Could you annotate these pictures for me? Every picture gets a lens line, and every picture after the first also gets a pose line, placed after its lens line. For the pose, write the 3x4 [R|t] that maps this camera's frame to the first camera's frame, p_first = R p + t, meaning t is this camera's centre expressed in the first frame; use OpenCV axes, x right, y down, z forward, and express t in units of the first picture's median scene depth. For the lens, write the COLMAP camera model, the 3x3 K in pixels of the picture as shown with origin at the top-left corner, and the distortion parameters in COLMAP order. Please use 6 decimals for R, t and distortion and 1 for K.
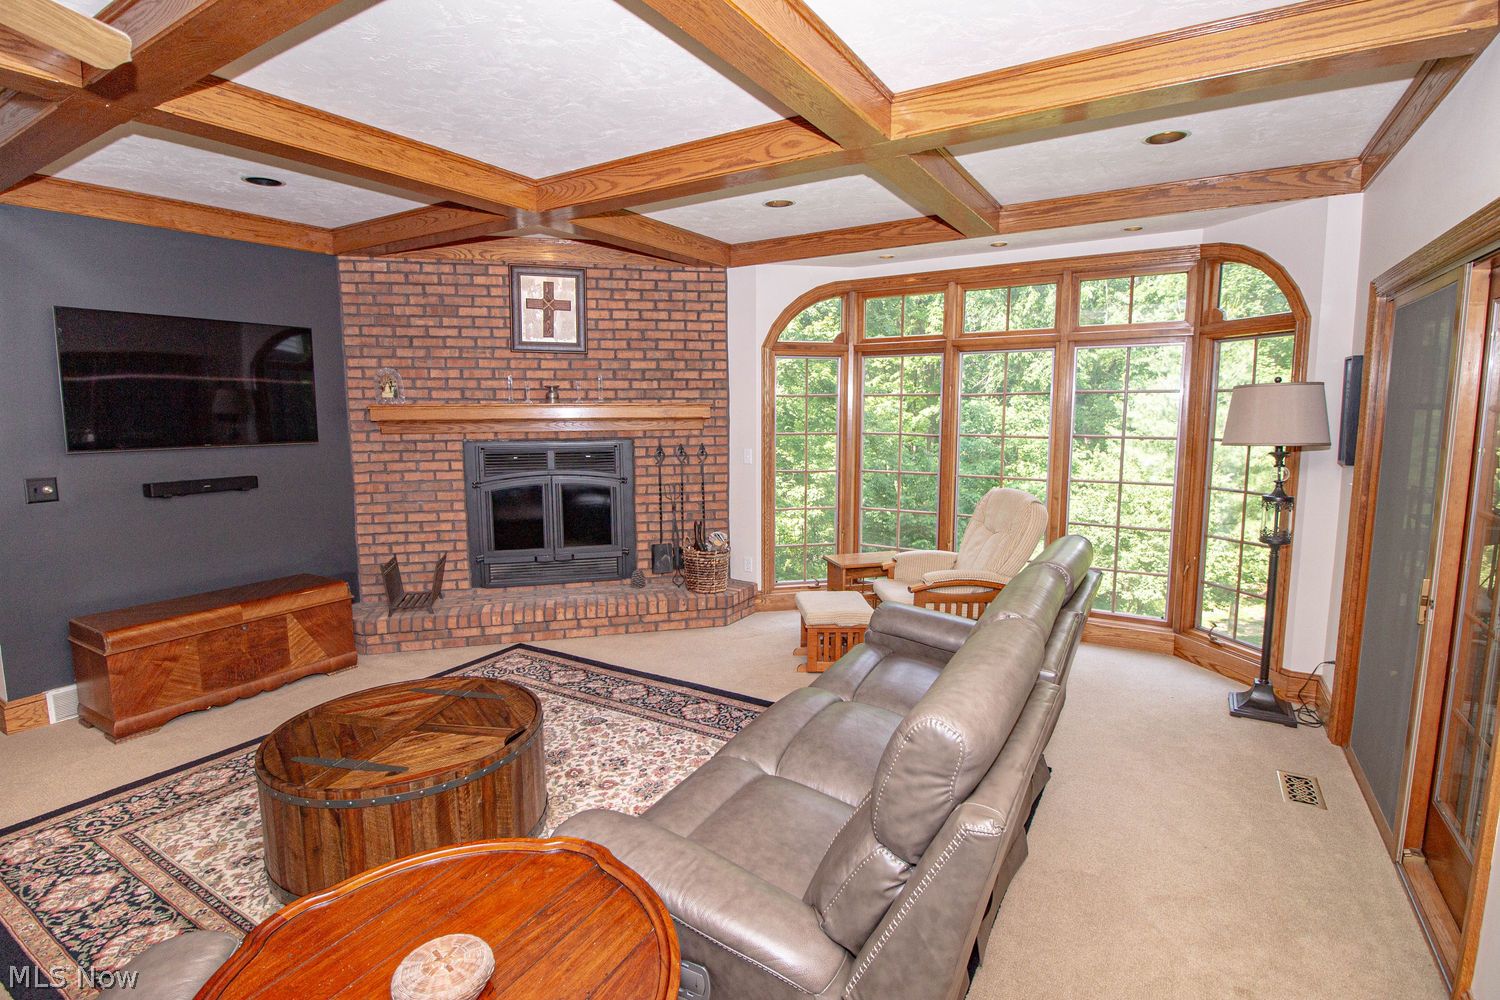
lens RADIAL K [[704.9, 0, 753.2], [0, 704.9, 492.6], [0, 0, 1]] dist [-0.002530, -0.009159]
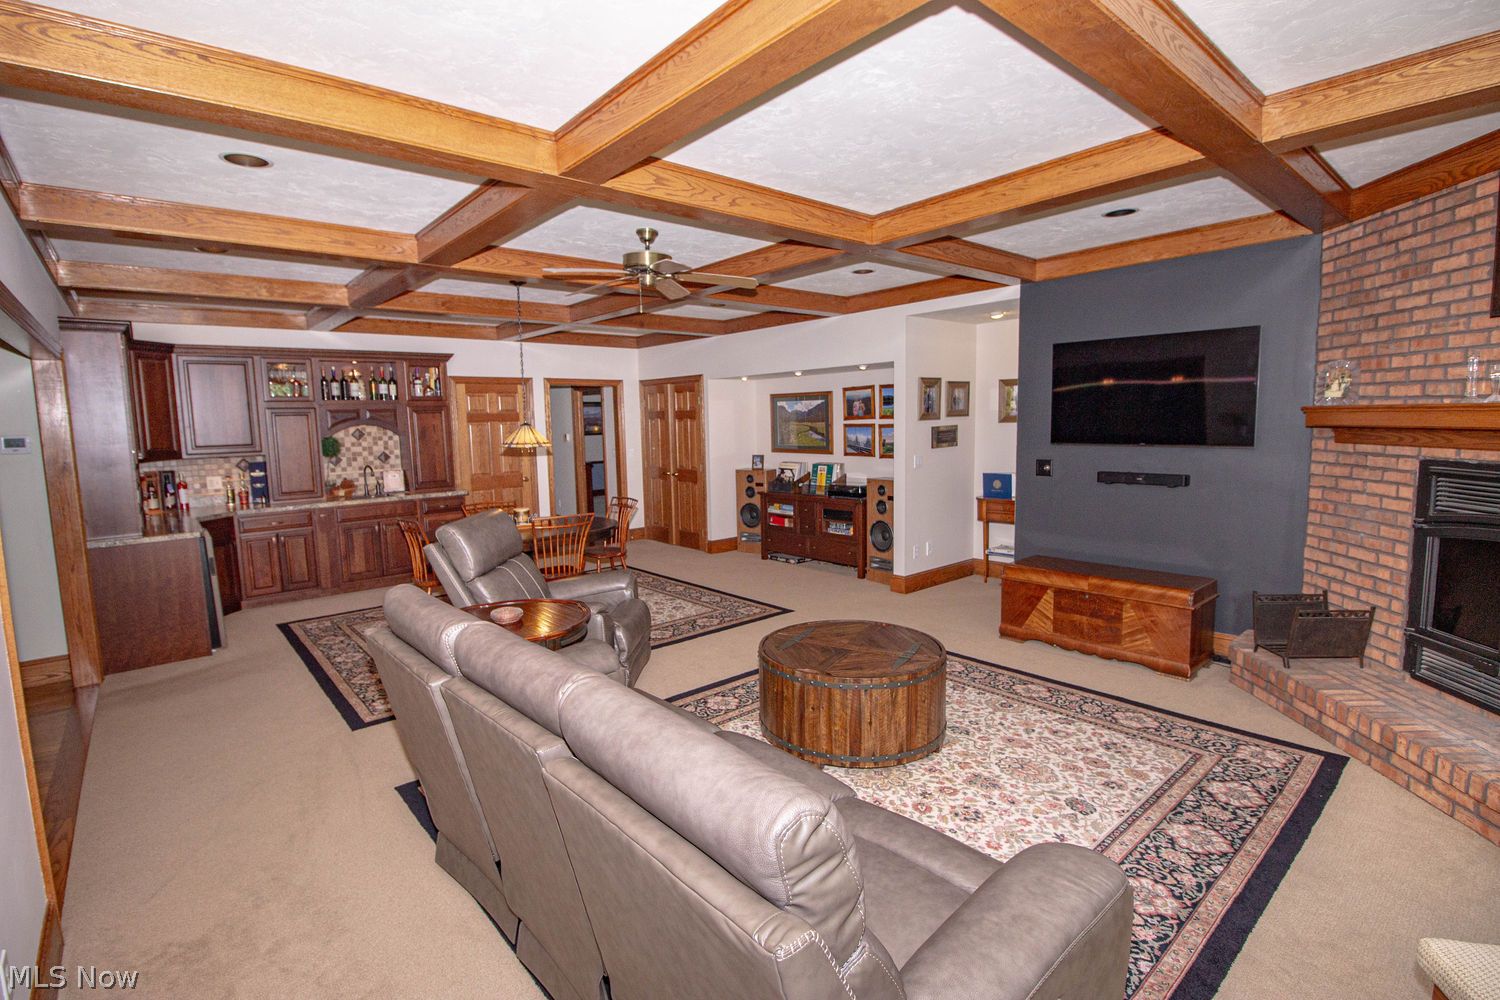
lens RADIAL K [[704.9, 0, 750.9], [0, 704.9, 496.3], [0, 0, 1]] dist [-0.002530, -0.009159]
pose [[-0.301084, 0.116178, -0.946494, 0.446133], [-0.092911, 0.984254, 0.150368, -0.080977], [0.949061, 0.133214, -0.285549, 0.603643]]
